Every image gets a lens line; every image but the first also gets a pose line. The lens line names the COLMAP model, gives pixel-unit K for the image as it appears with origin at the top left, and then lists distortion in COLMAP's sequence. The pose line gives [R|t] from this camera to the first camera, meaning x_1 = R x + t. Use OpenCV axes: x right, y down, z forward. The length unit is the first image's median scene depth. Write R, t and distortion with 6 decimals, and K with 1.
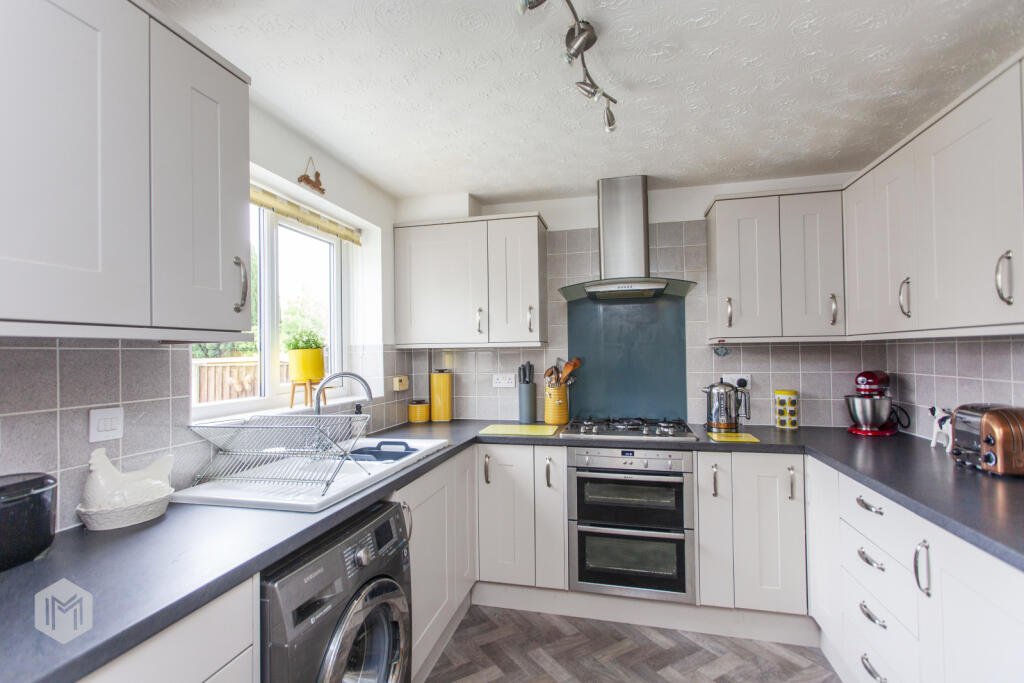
lens RADIAL K [[488.9, 0, 506.9], [0, 488.9, 345.2], [0, 0, 1]] dist [0.019592, 0.000384]
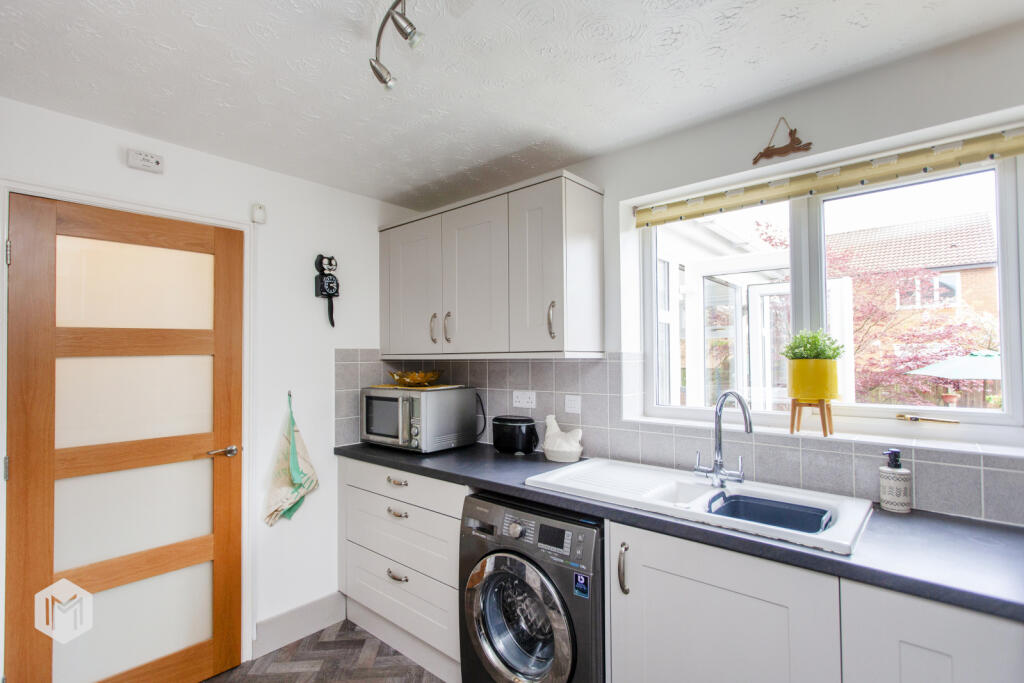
lens RADIAL K [[488.9, 0, 506.9], [0, 488.9, 345.2], [0, 0, 1]] dist [0.019592, 0.000384]
pose [[-0.459731, -0.005157, -0.888043, 0.516197], [0.026602, 0.999454, -0.019576, -0.012016], [0.887659, -0.032624, -0.459343, 0.971363]]
